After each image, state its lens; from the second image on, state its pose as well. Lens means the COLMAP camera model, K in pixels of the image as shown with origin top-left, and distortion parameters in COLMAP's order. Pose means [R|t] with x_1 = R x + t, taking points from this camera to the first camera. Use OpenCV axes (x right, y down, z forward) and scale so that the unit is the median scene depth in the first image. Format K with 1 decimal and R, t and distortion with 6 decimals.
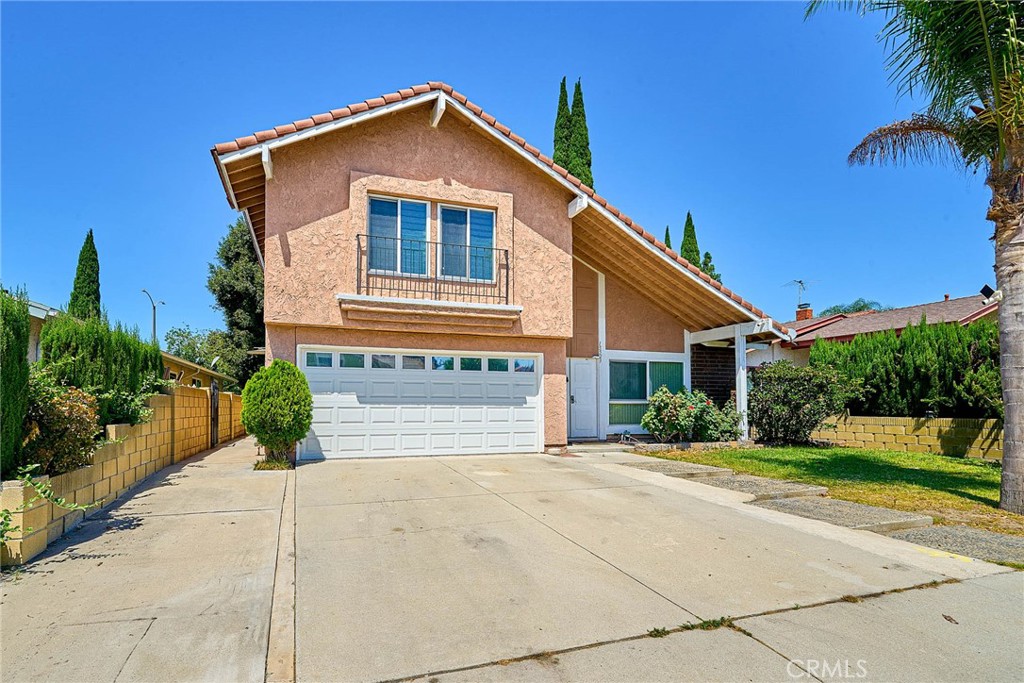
lens RADIAL K [[465.8, 0, 512.1], [0, 465.8, 387.4], [0, 0, 1]] dist [-0.004602, -0.000191]
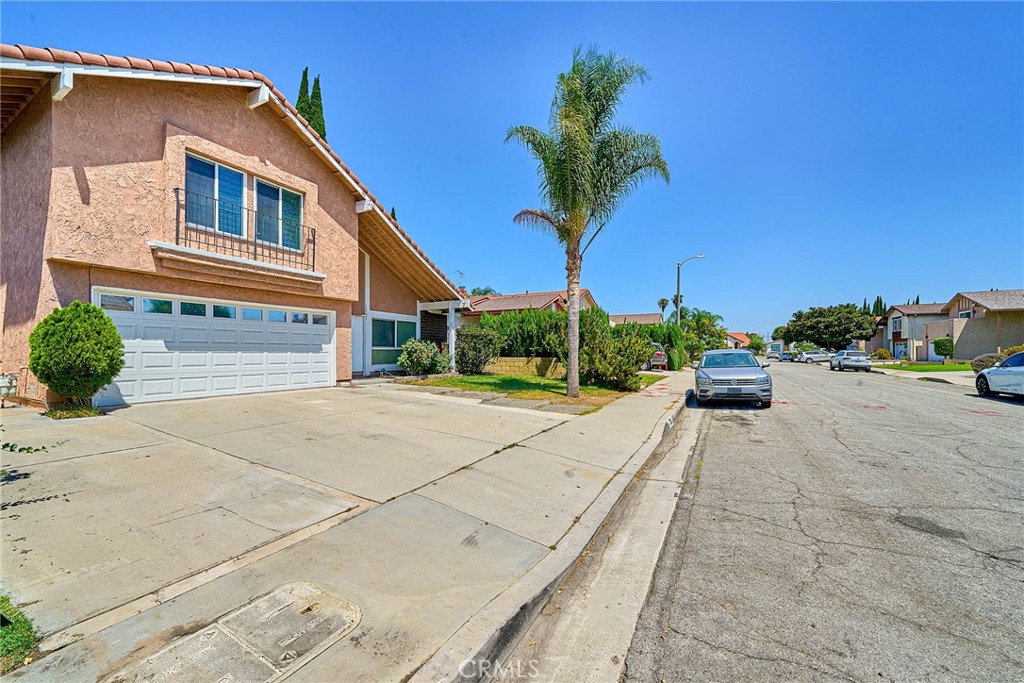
lens RADIAL K [[365.2, 0, 516.6], [0, 365.2, 339.0], [0, 0, 1]] dist [-0.001013, -0.000267]
pose [[0.730648, 0.024219, 0.682325, -0.282068], [-0.027918, 0.999595, -0.005585, -0.003040], [-0.682183, -0.014968, 0.731028, -0.115057]]
